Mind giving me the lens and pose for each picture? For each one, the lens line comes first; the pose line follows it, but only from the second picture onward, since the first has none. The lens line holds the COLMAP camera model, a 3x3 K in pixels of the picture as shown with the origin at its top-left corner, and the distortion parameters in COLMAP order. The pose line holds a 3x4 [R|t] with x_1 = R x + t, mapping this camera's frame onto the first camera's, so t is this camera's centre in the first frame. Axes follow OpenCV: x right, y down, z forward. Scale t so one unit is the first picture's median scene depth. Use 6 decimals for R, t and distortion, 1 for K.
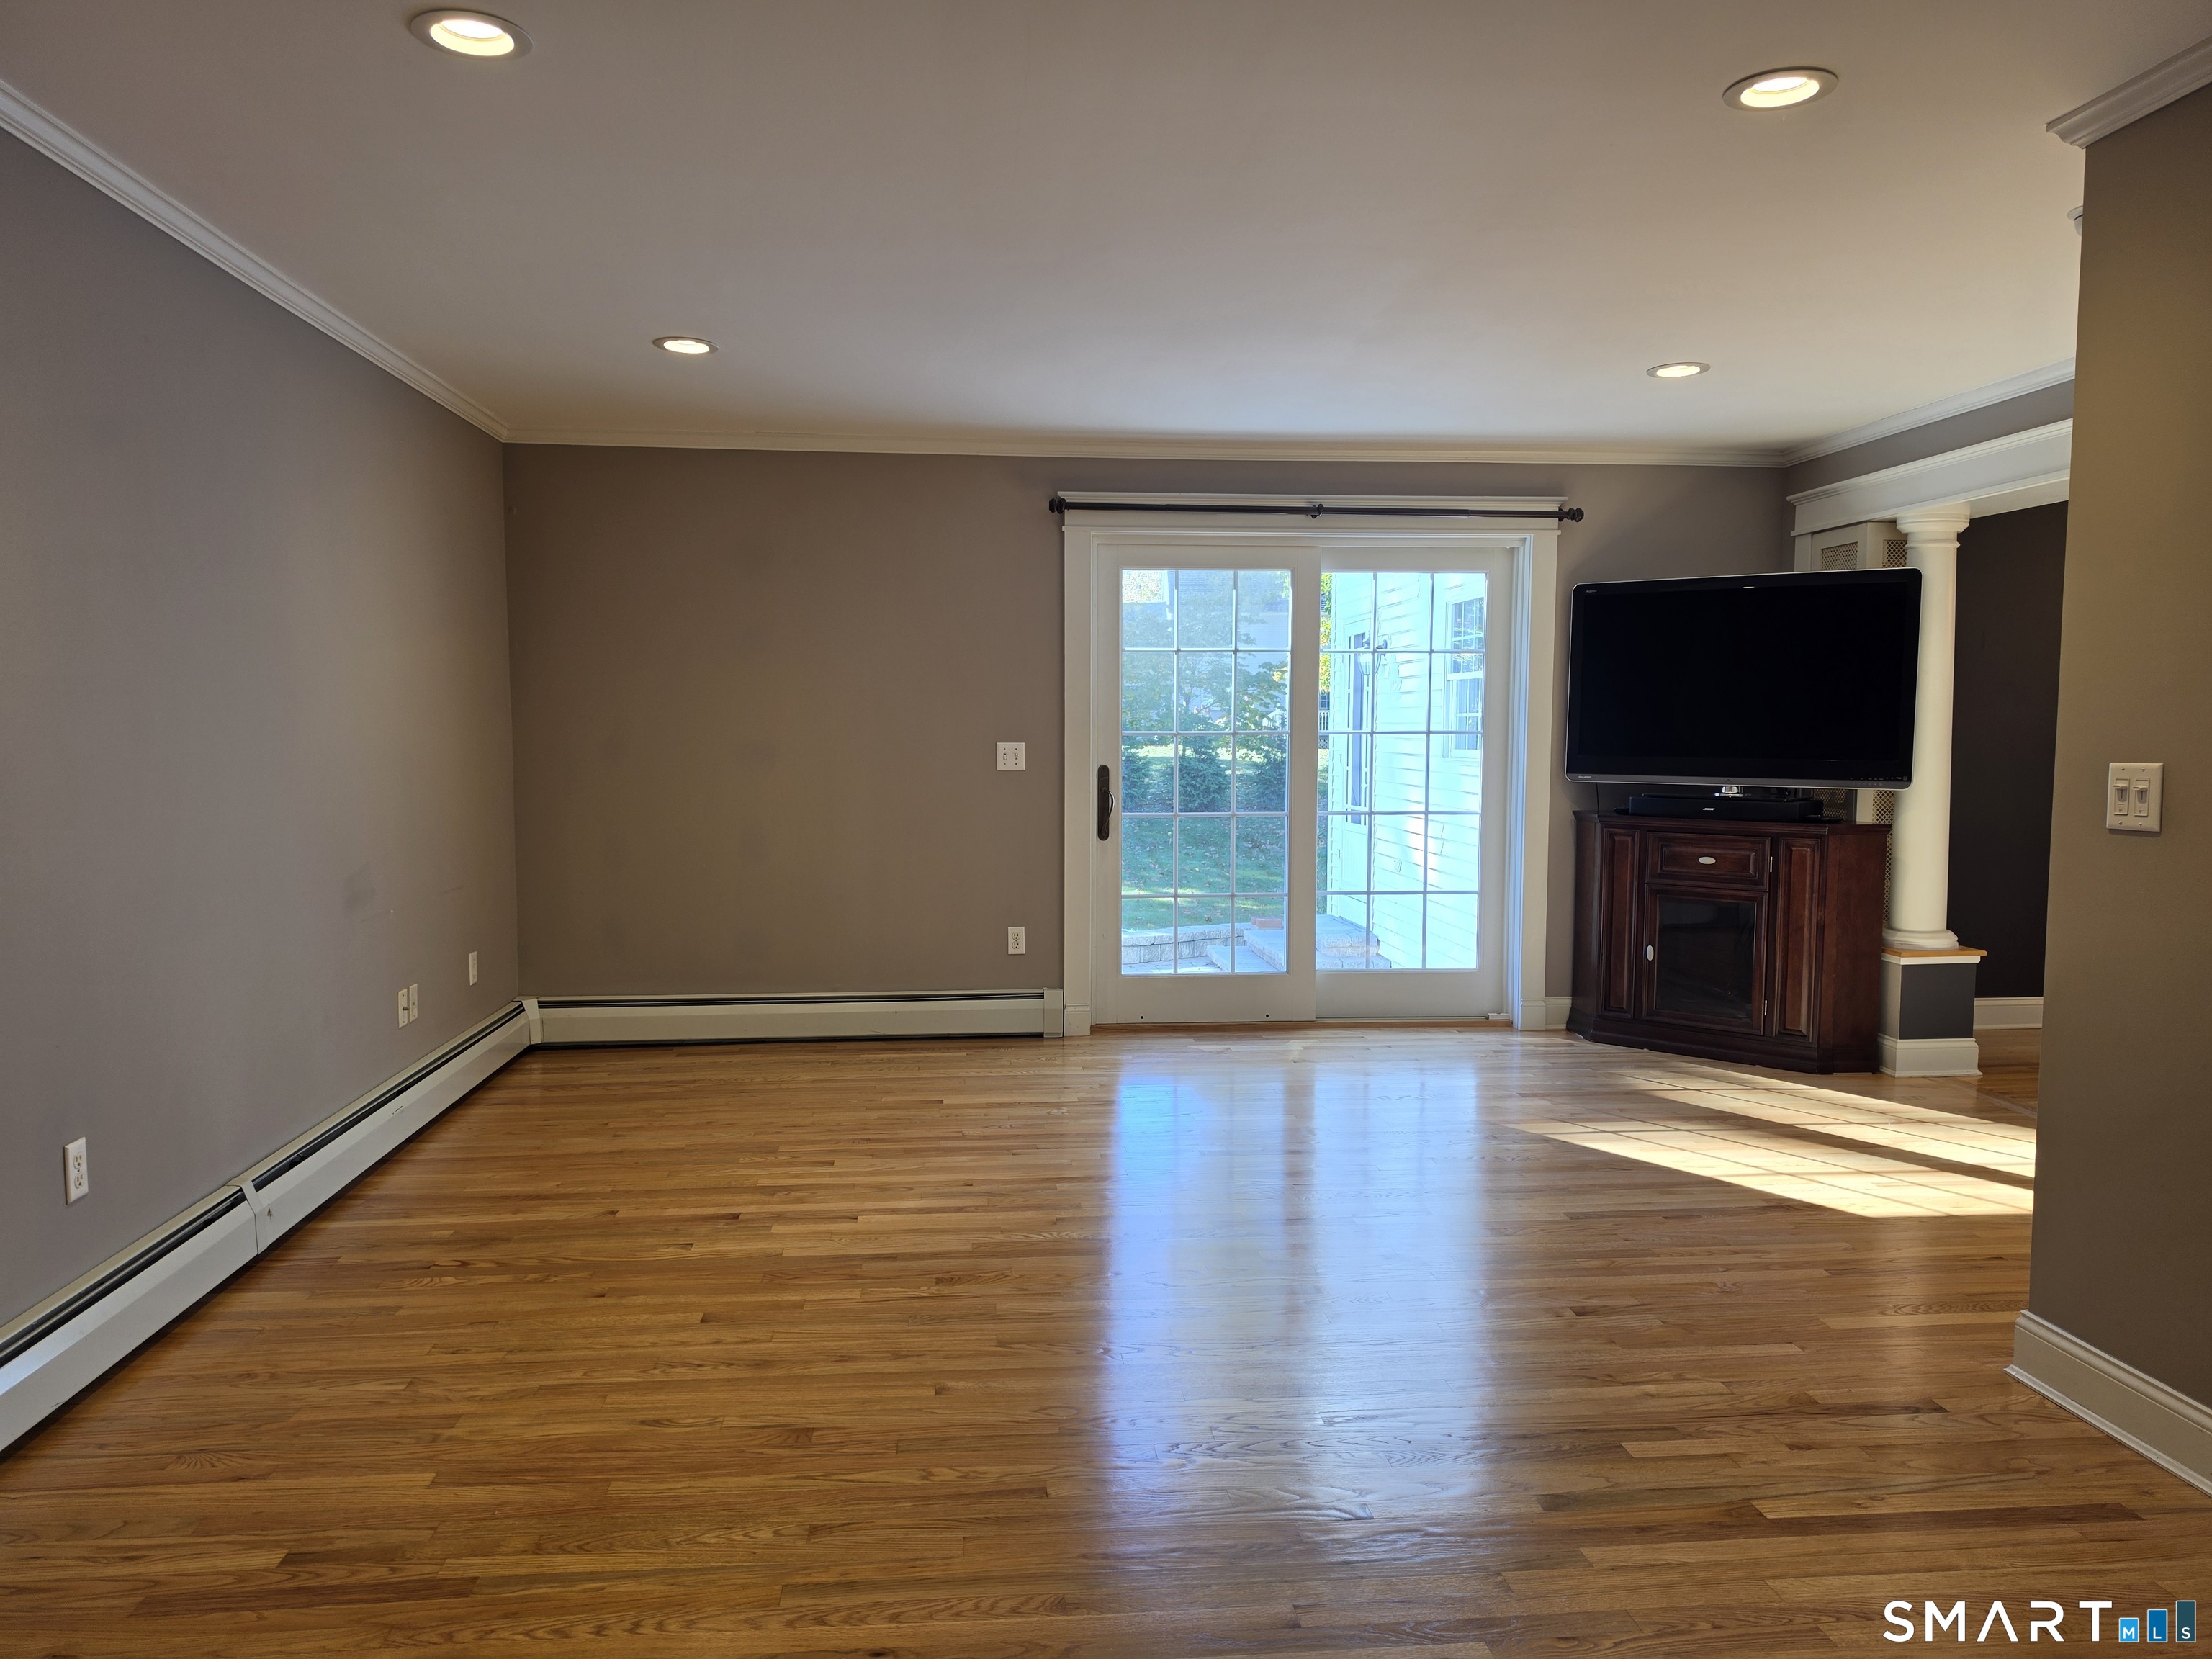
lens RADIAL K [[1536.6, 0, 1117.5], [0, 1536.6, 826.3], [0, 0, 1]] dist [0.052455, -0.054056]
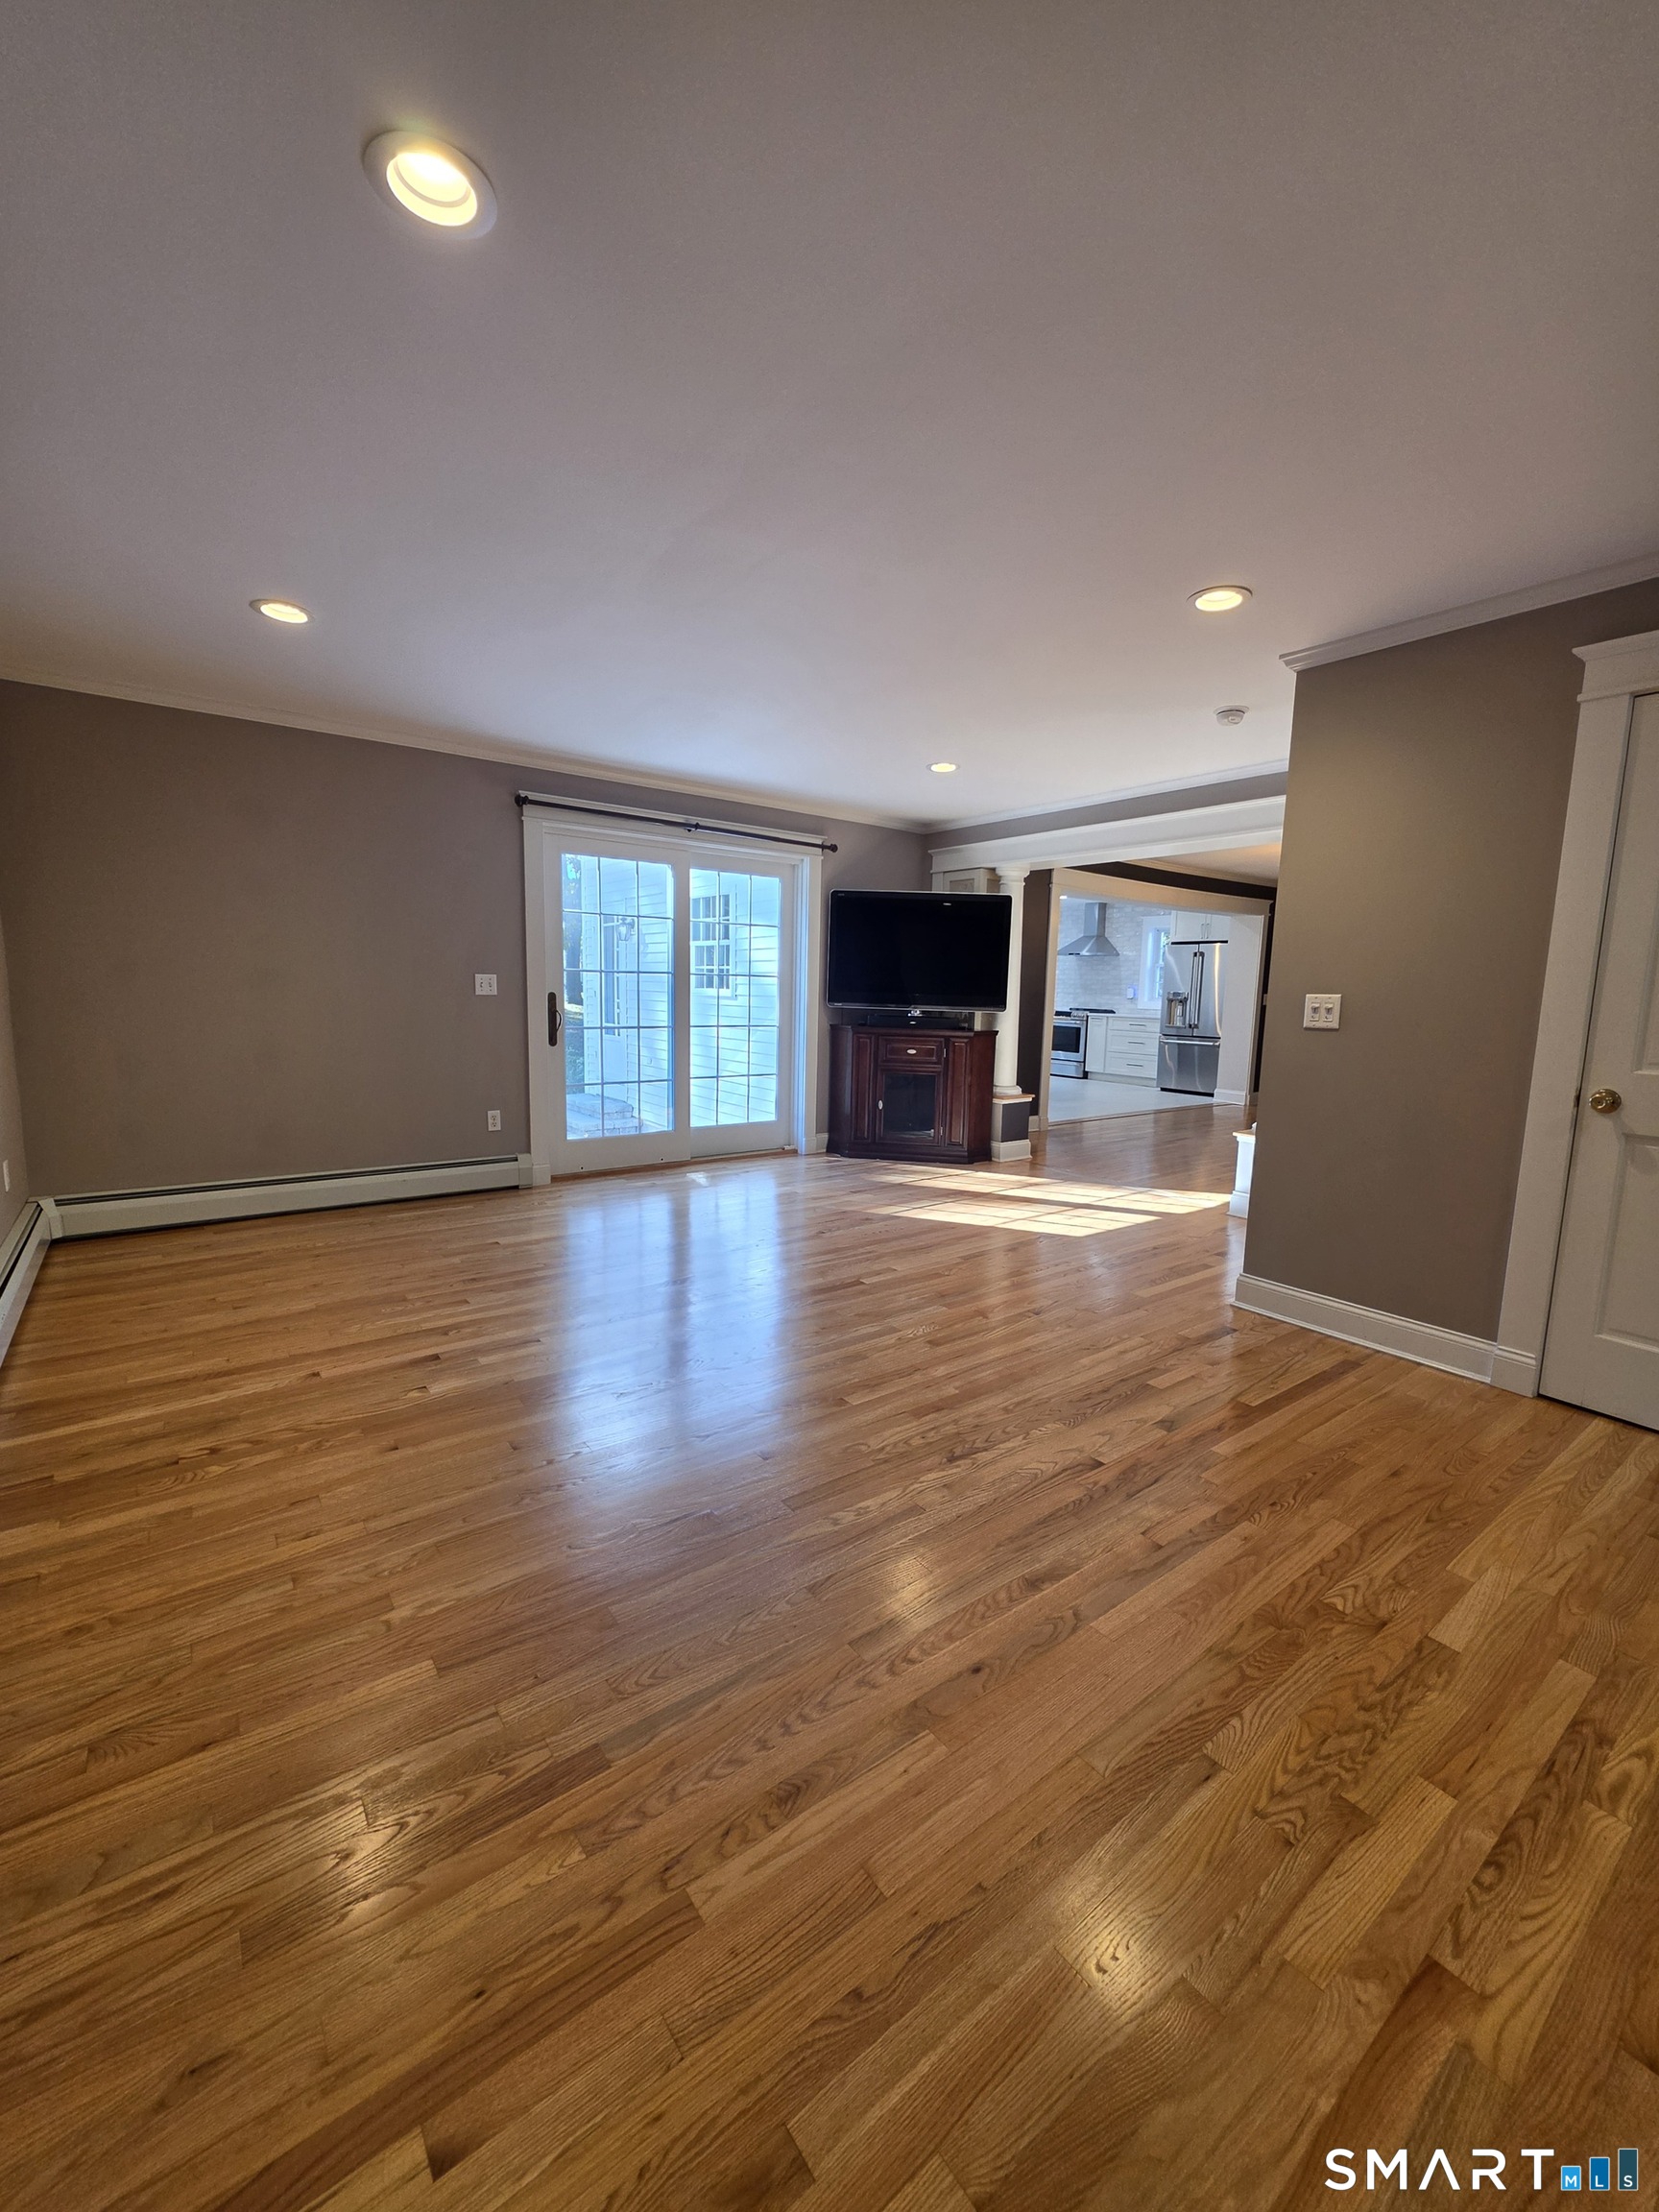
lens RADIAL K [[883.8, 0, 822.8], [0, 883.8, 1099.0], [0, 0, 1]] dist [-0.004370, -0.000193]
pose [[0.848059, -0.047511, 0.527768, -0.254341], [0.011392, 0.997377, 0.071480, 0.002532], [-0.529780, -0.054607, 0.846376, 0.192662]]
